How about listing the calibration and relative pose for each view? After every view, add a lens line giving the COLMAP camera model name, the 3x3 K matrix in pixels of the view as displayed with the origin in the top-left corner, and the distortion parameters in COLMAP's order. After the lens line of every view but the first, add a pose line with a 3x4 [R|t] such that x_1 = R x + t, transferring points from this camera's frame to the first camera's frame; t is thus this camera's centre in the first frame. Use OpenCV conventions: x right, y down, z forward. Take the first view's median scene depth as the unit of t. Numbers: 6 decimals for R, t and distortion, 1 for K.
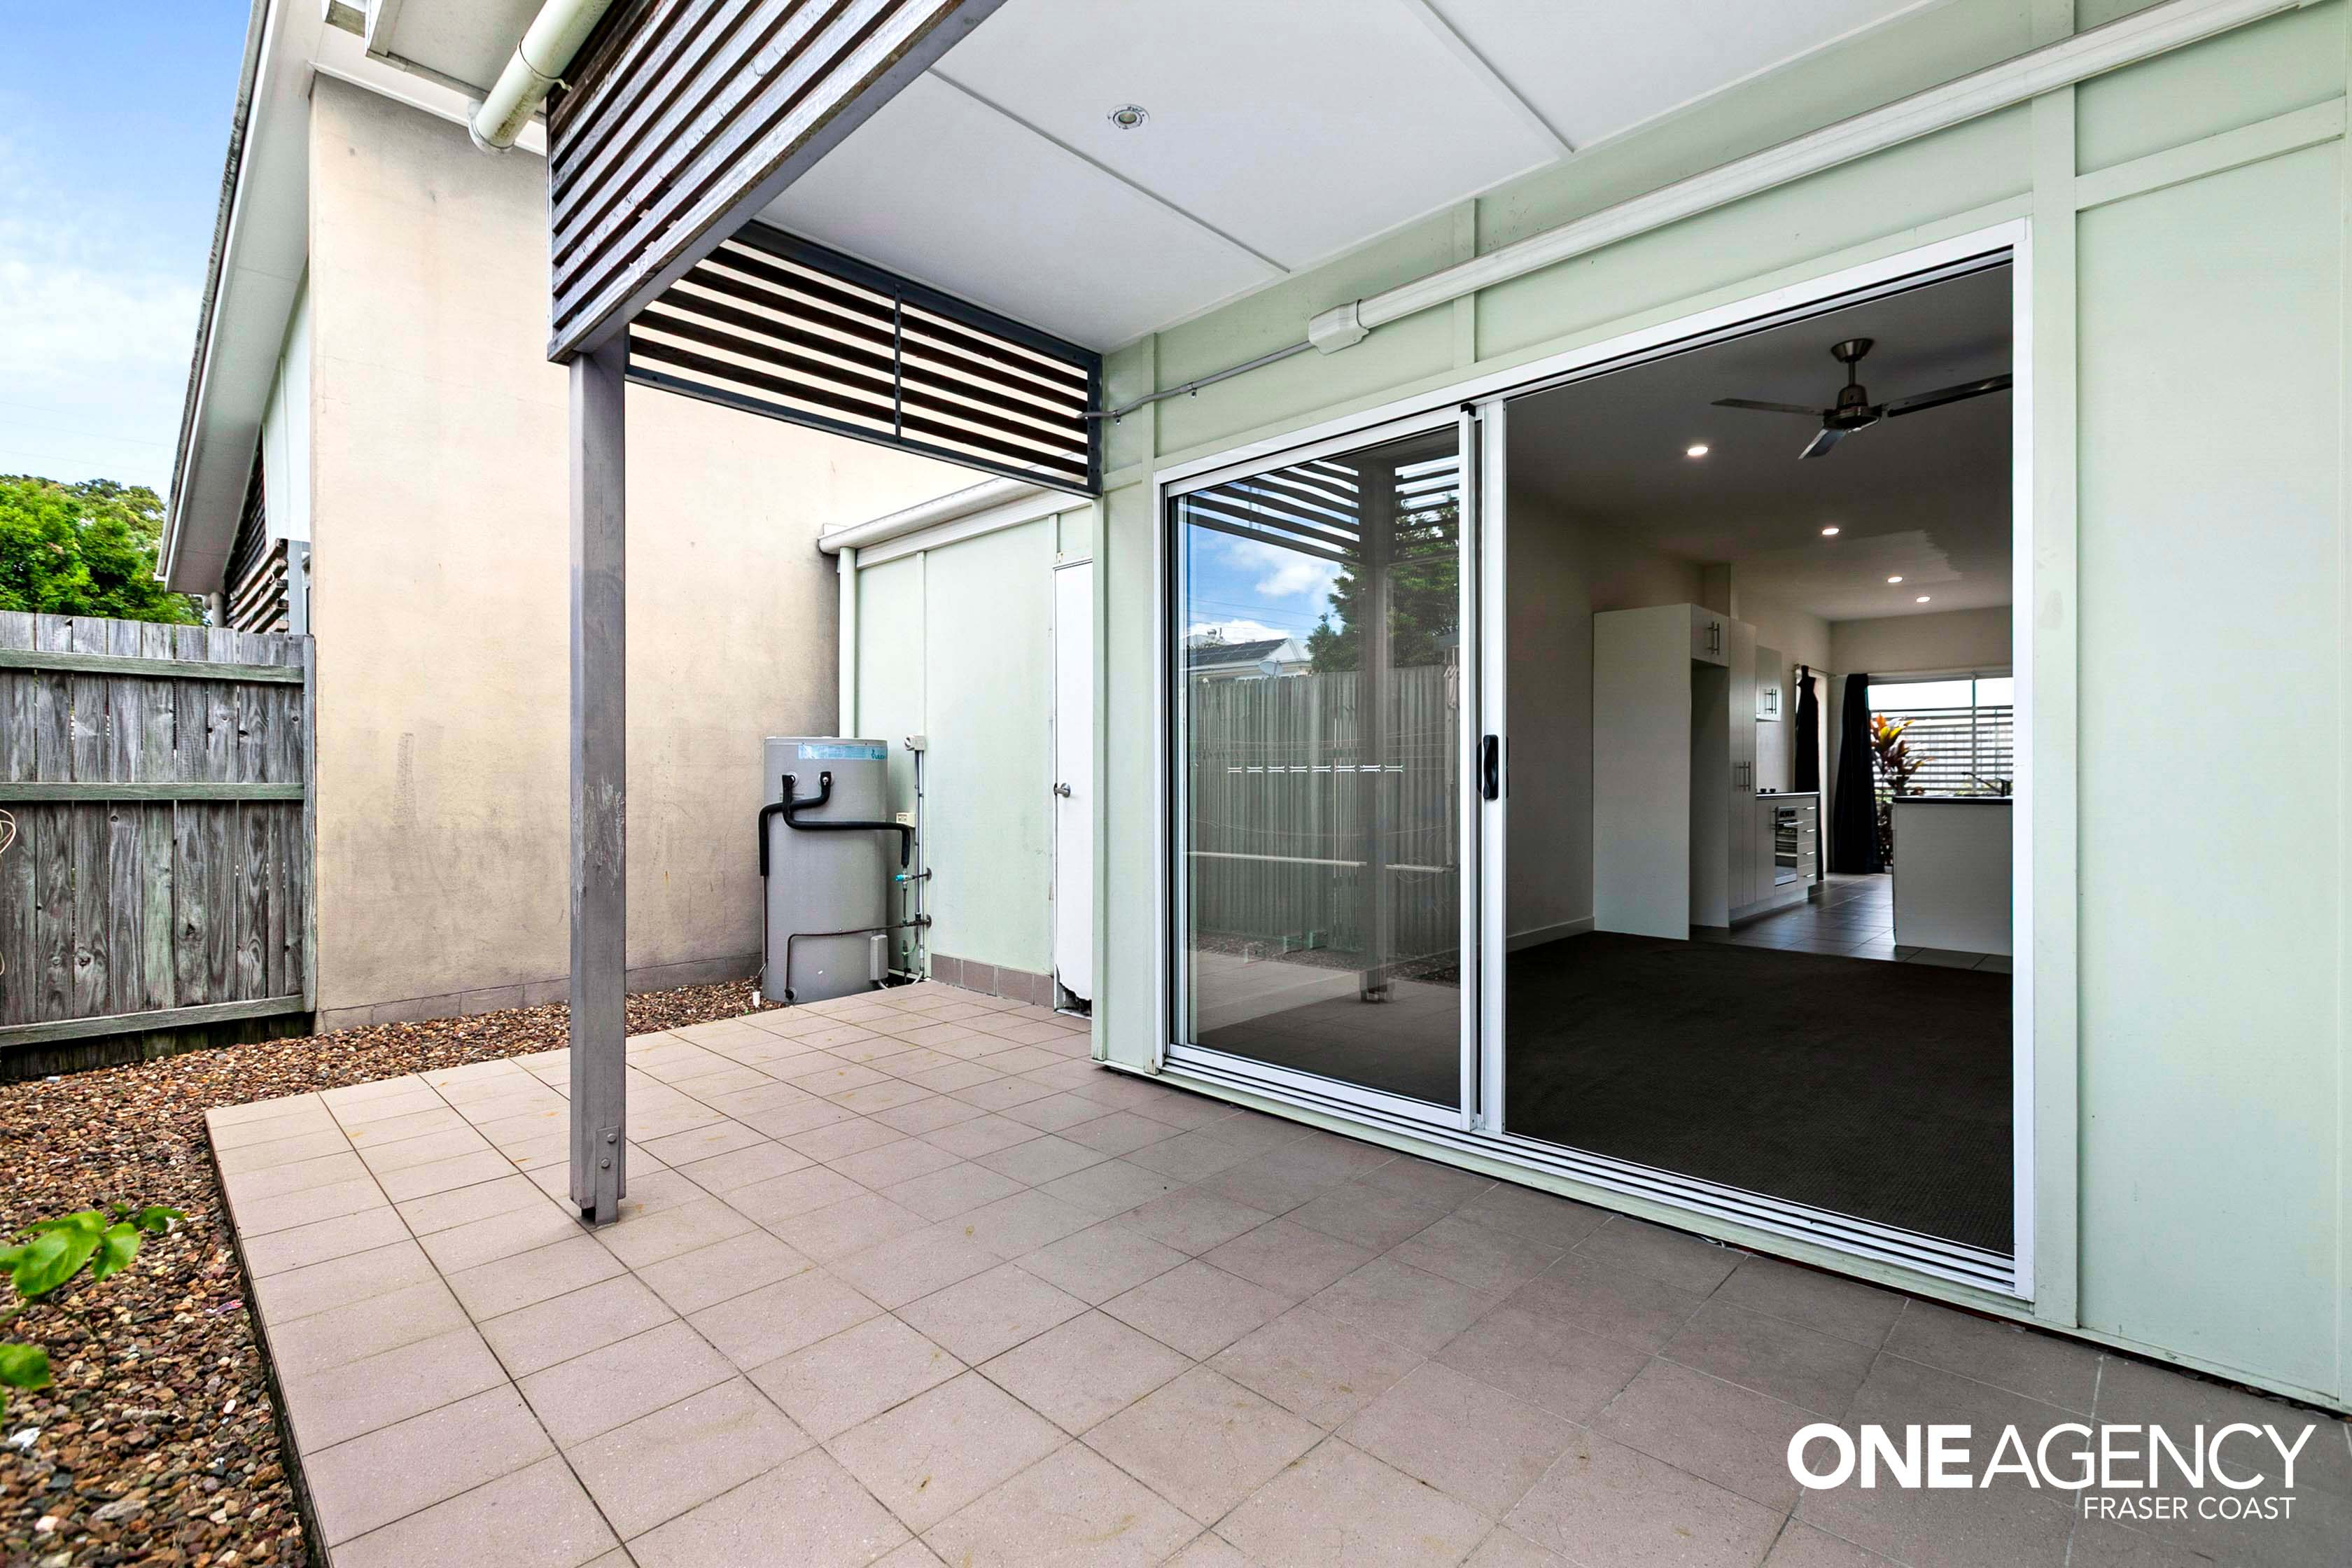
lens RADIAL K [[1061.5, 0, 1176.4], [0, 1061.5, 790.4], [0, 0, 1]] dist [0.003176, -0.001644]
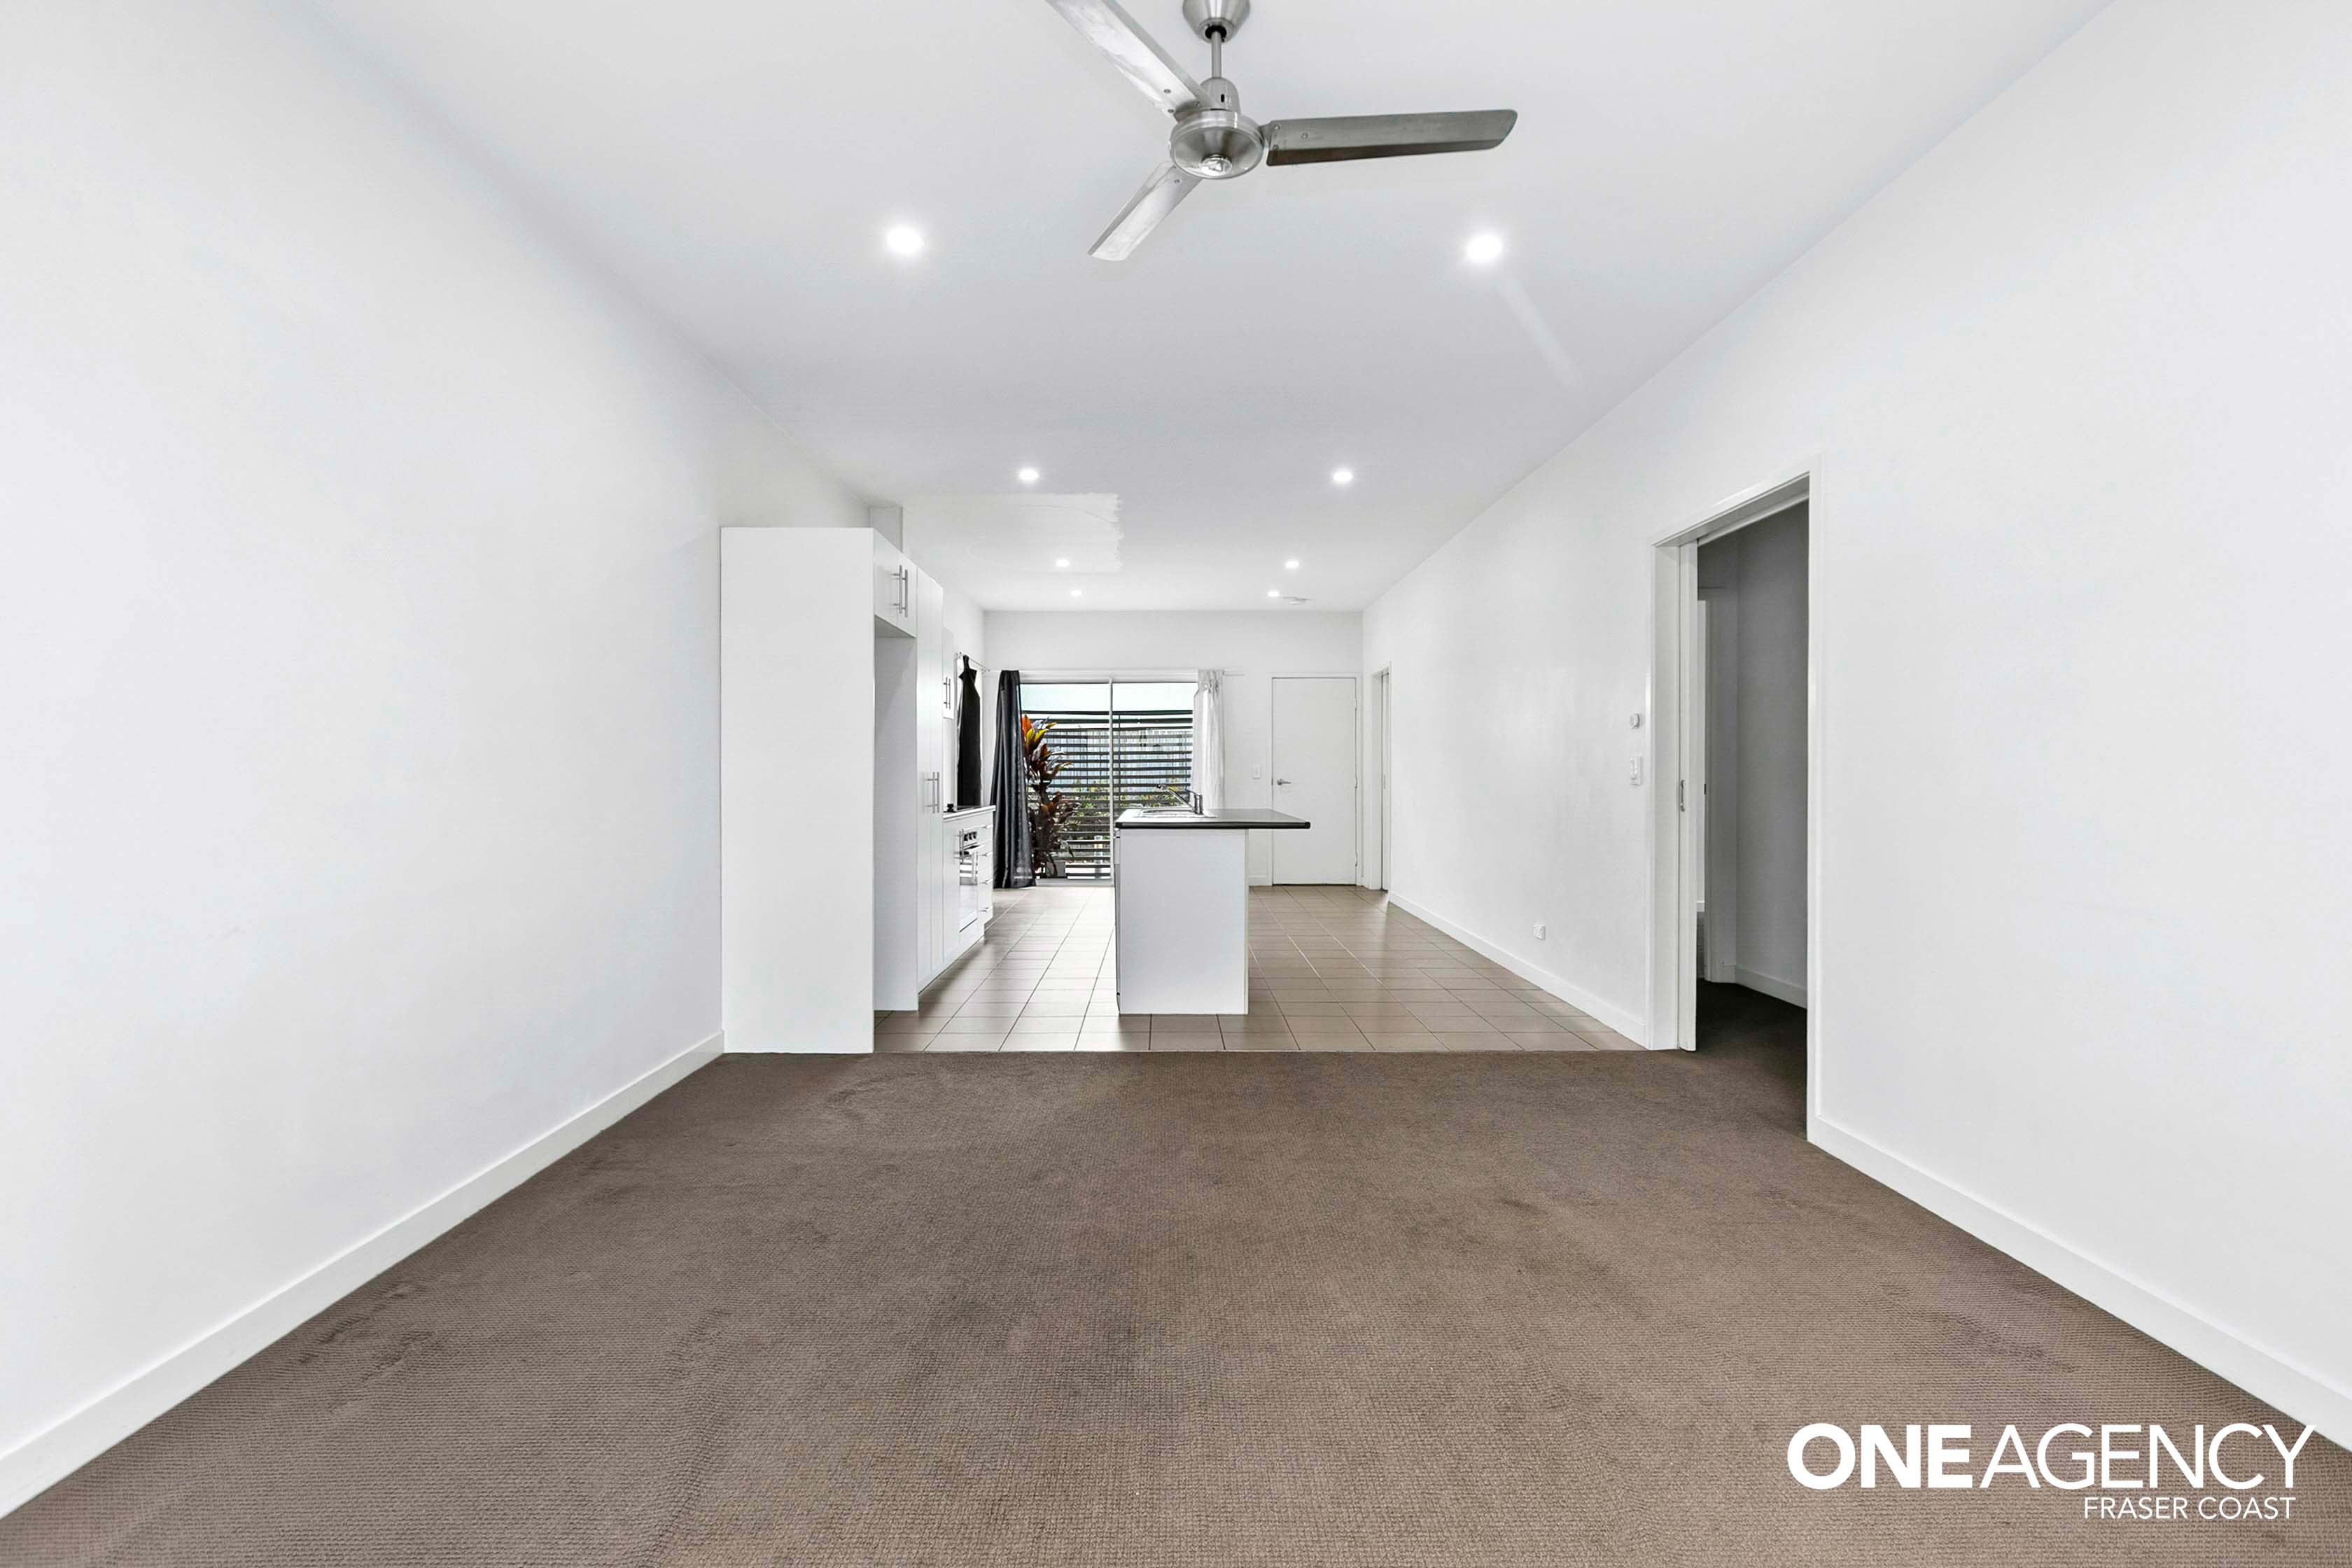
lens RADIAL K [[1061.5, 0, 1188.9], [0, 1061.5, 778.5], [0, 0, 1]] dist [0.003176, -0.001644]
pose [[0.700289, -0.007425, 0.713821, 0.091762], [0.011846, 0.999929, -0.001221, -0.013210], [-0.713761, 0.009311, 0.700327, 0.239163]]
